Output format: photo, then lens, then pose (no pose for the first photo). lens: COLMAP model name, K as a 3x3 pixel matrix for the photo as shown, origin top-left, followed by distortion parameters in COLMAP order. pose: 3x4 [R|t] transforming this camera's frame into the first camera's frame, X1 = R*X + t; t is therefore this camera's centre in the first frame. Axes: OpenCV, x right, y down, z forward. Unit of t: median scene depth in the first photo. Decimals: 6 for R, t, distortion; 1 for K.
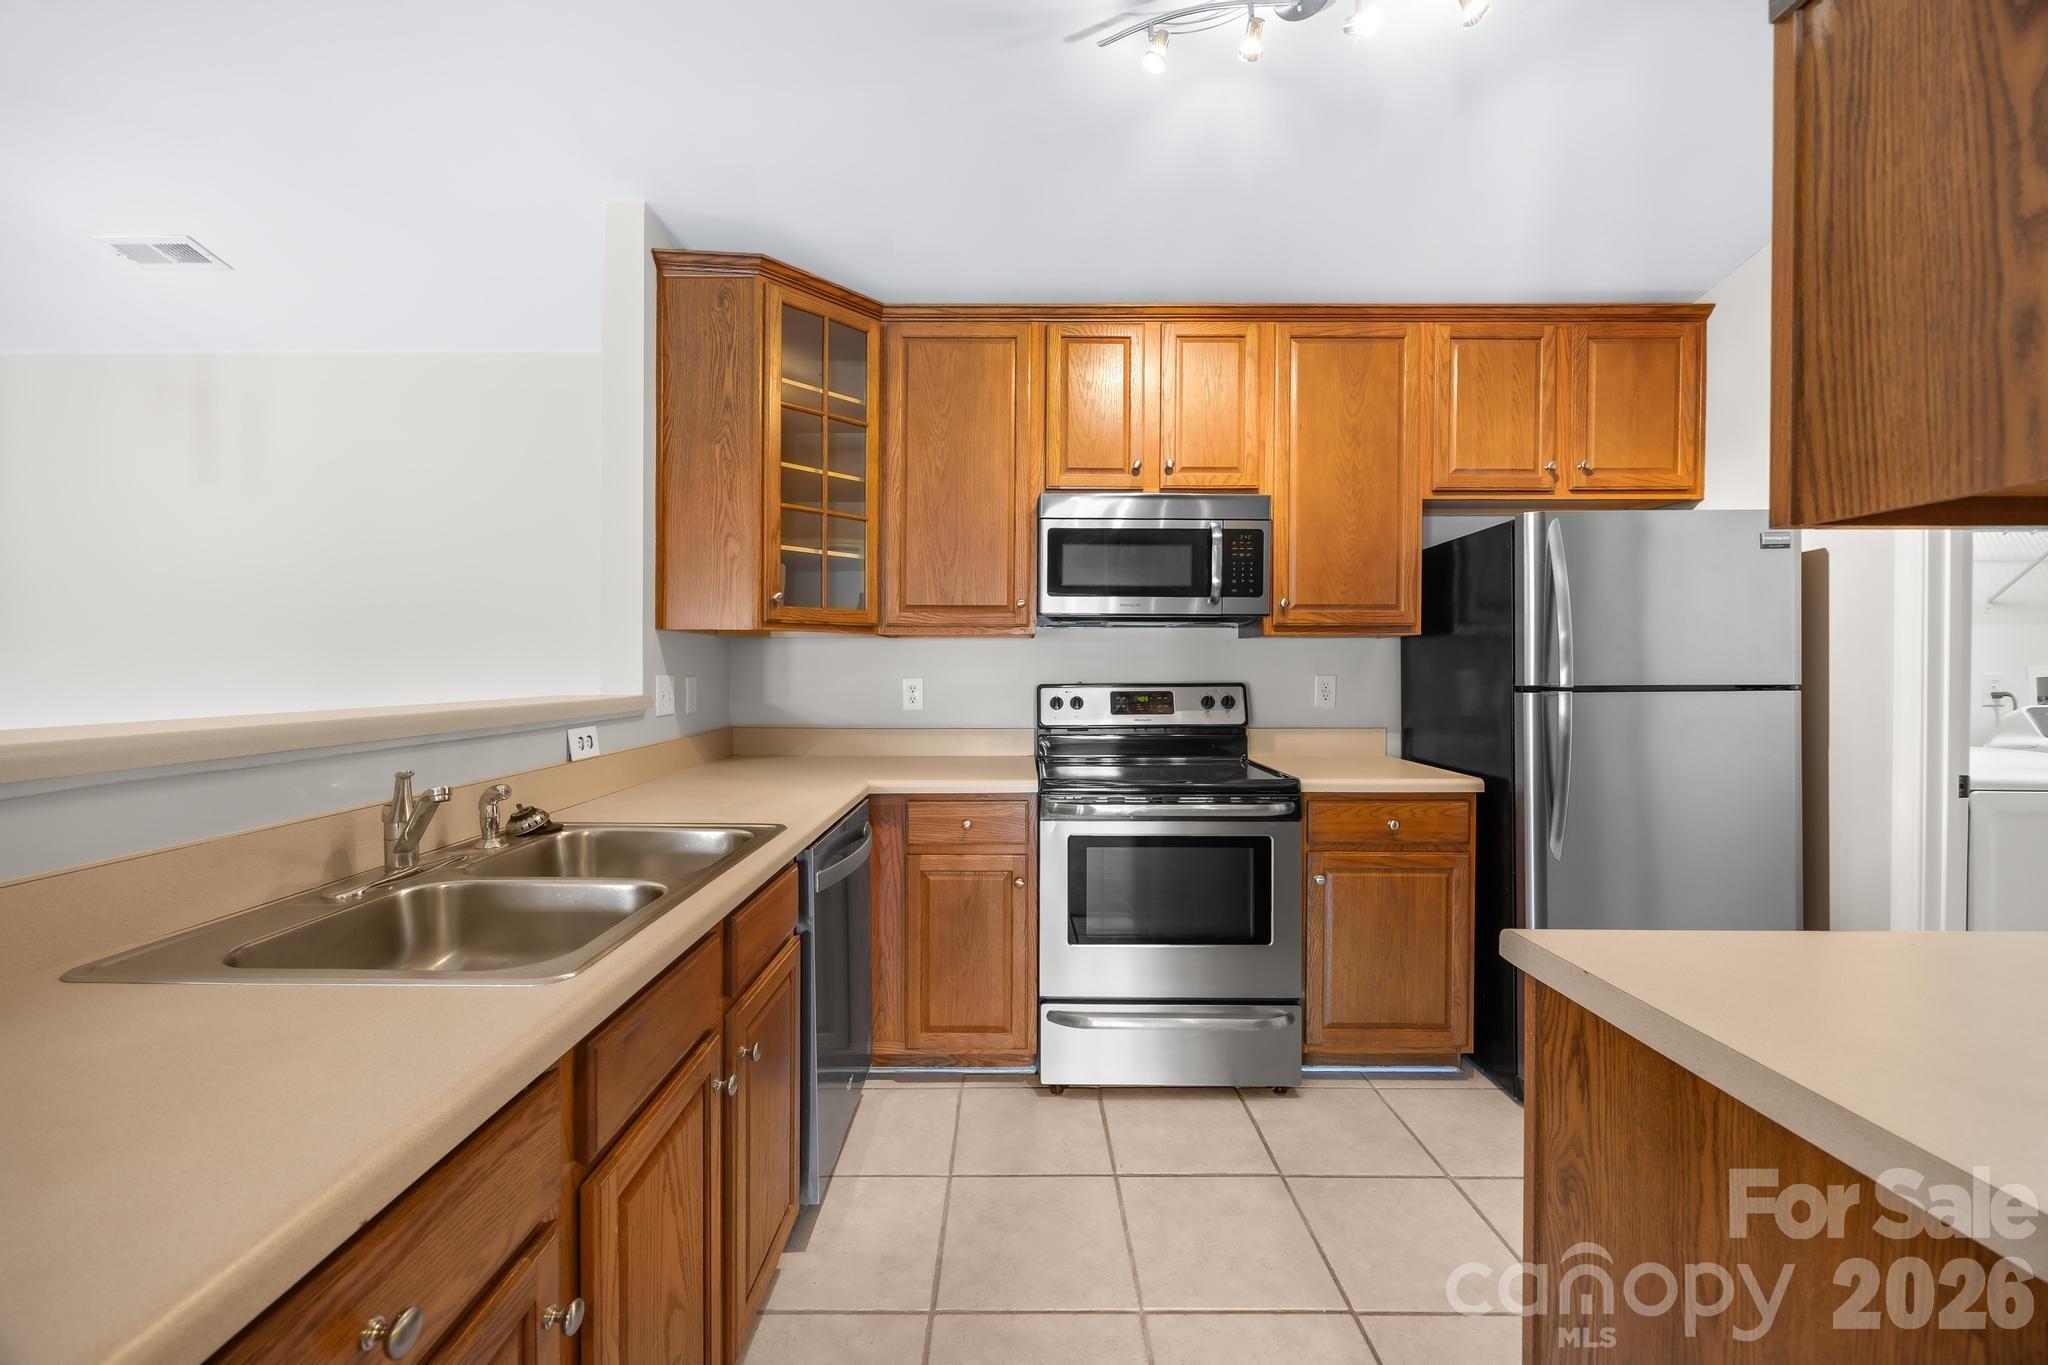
lens RADIAL K [[790.0, 0, 1034.7], [0, 790.0, 681.1], [0, 0, 1]] dist [-0.002273, 0.000238]
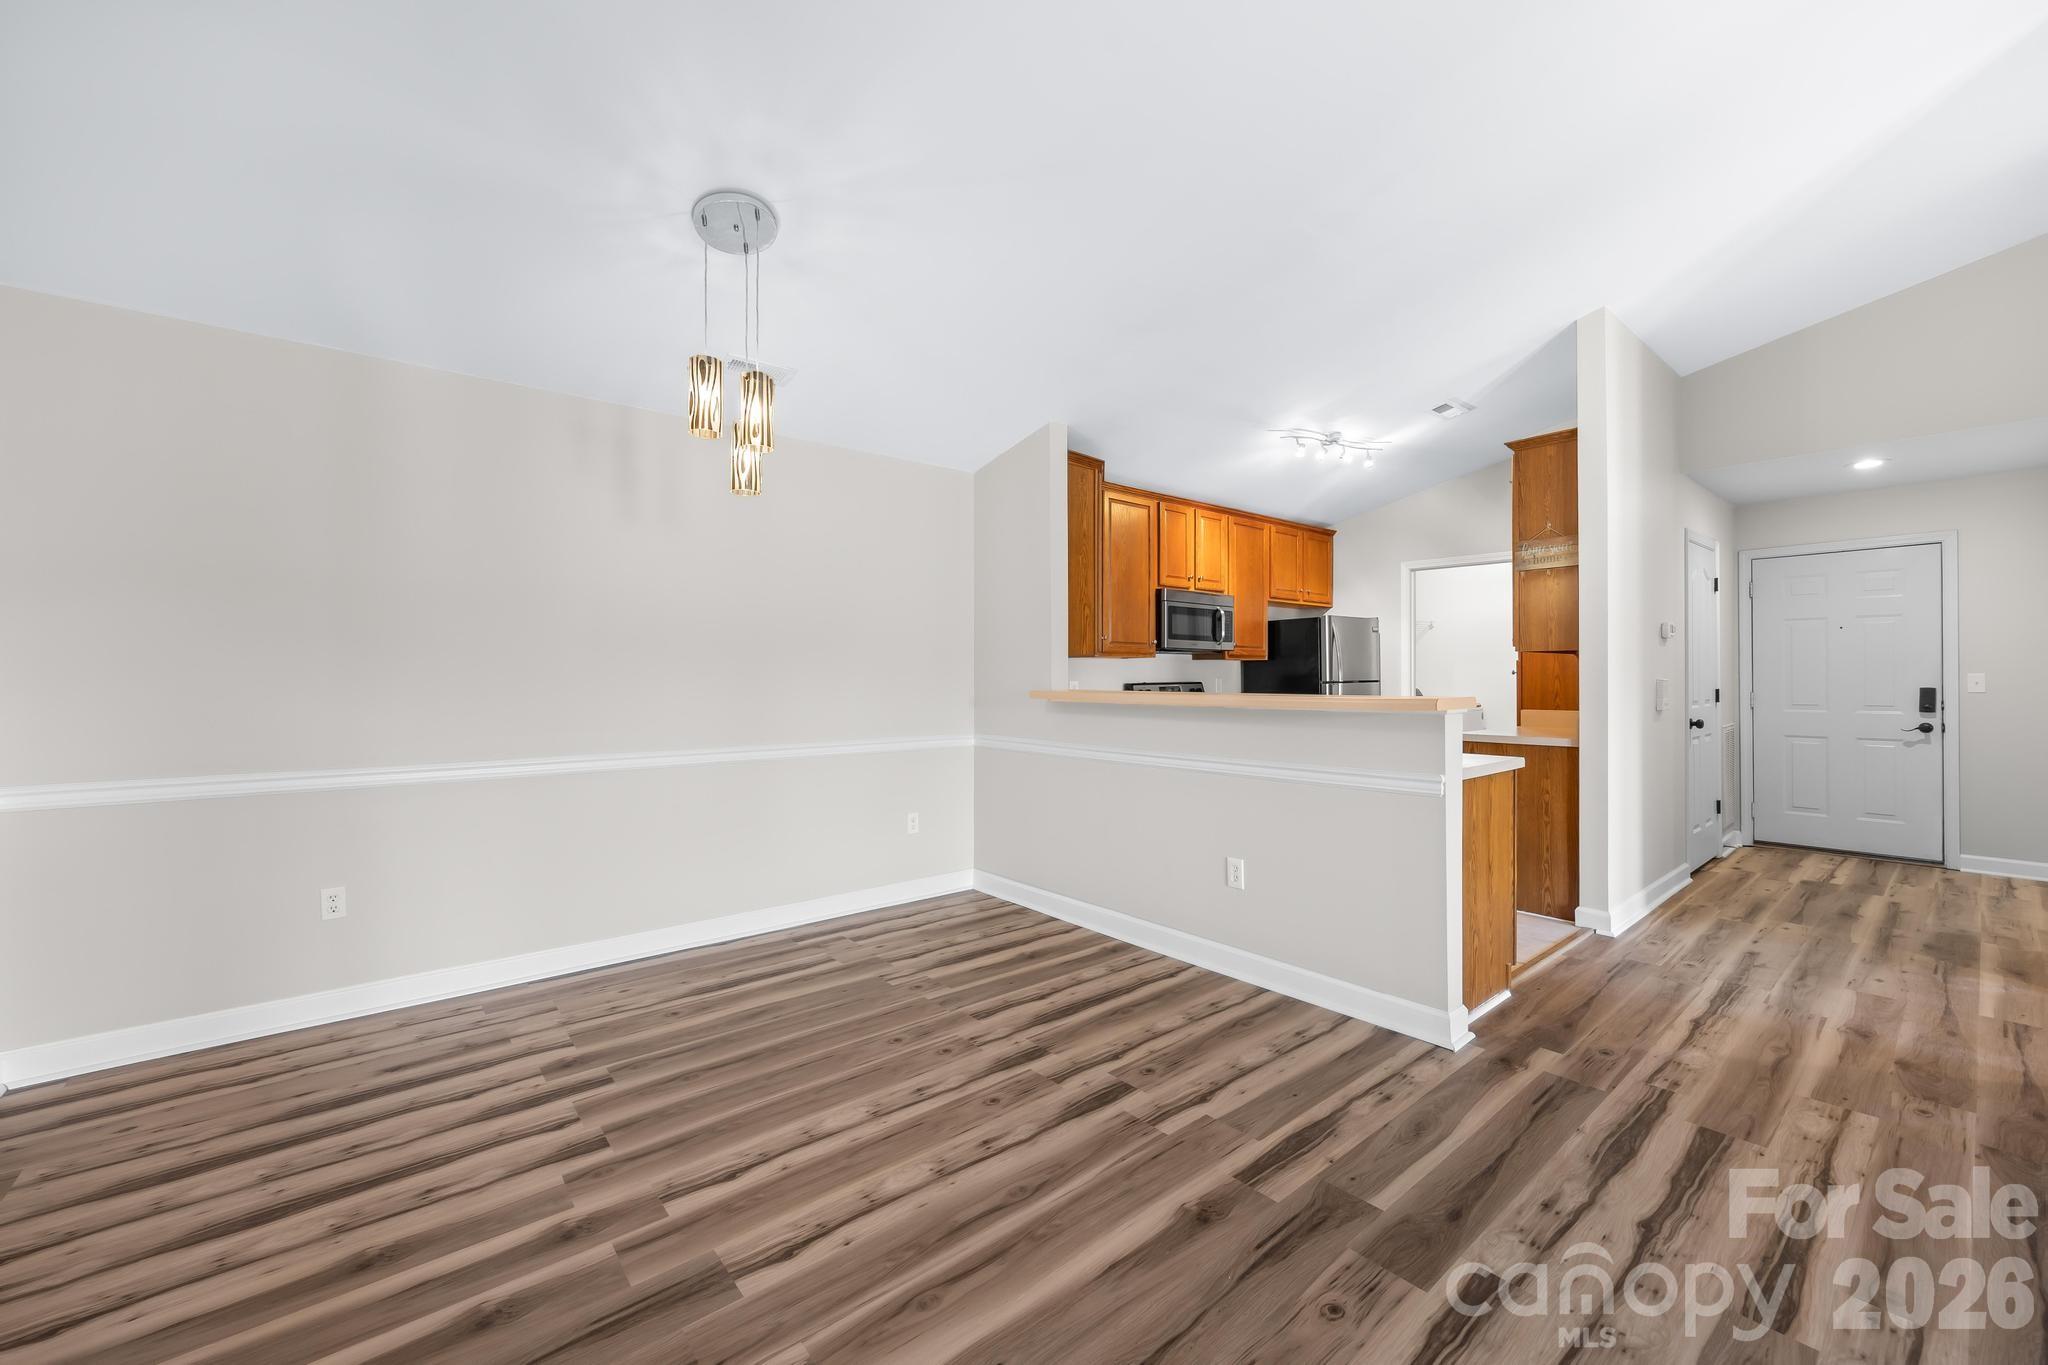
lens RADIAL K [[808.5, 0, 1041.4], [0, 808.5, 676.4], [0, 0, 1]] dist [-0.008881, 0.004162]
pose [[0.764281, -0.001585, 0.644881, -1.528181], [0.009511, 0.999916, -0.008814, 0.002883], [-0.644813, 0.012870, 0.764232, -0.360018]]
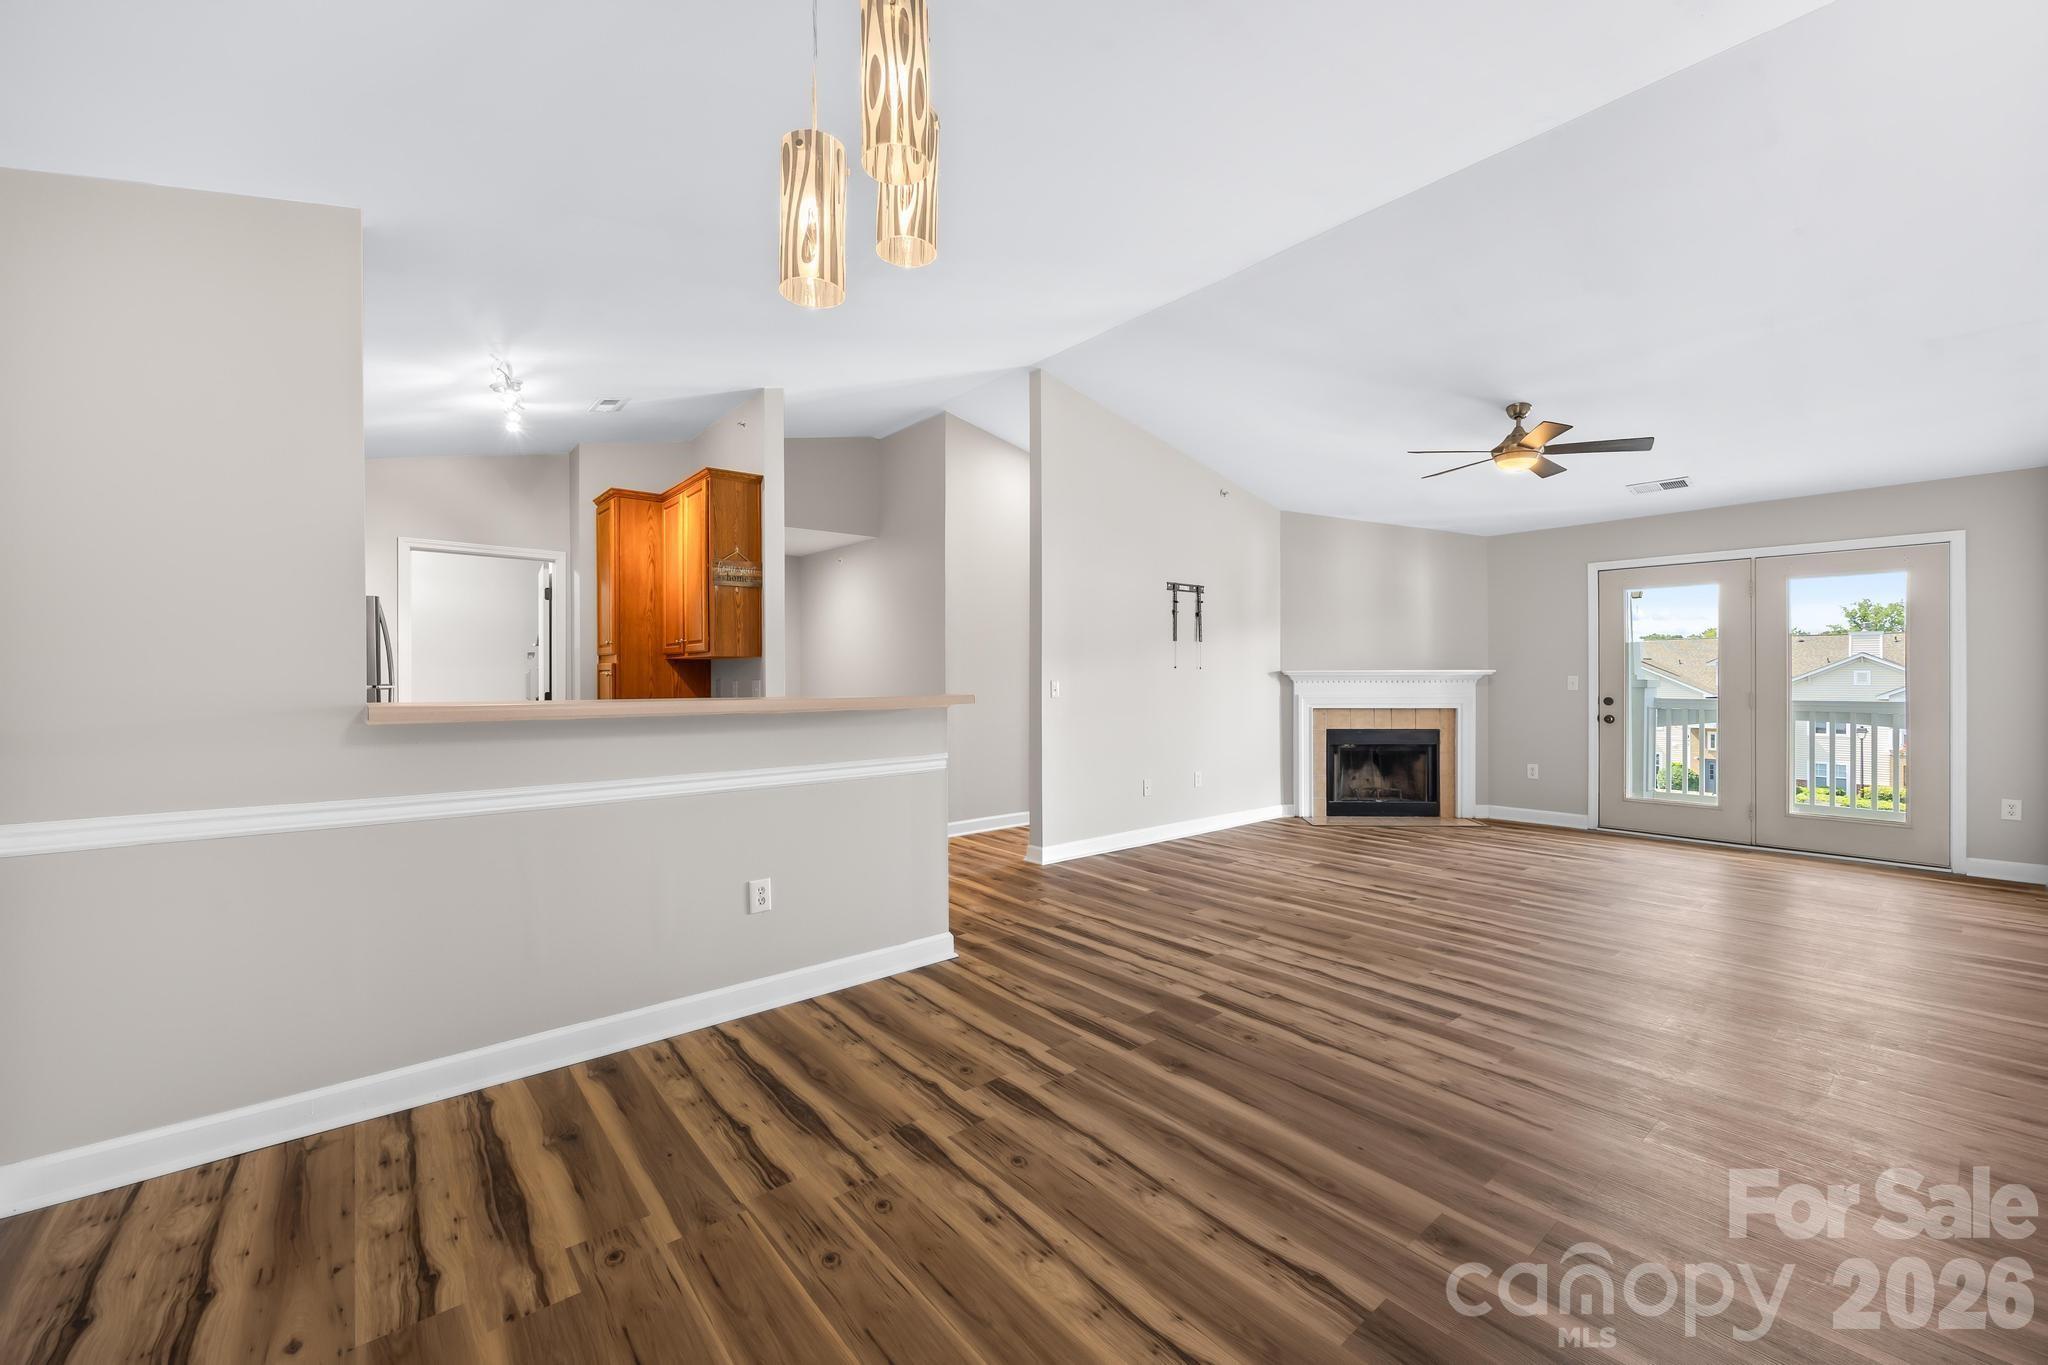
lens RADIAL K [[809.1, 0, 1030.6], [0, 809.1, 673.6], [0, 0, 1]] dist [-0.001199, -0.000212]
pose [[-0.638696, 0.002872, 0.769453, -1.608937], [0.010057, 0.999939, 0.004616, -0.013385], [-0.769393, 0.010687, -0.638686, 0.854259]]
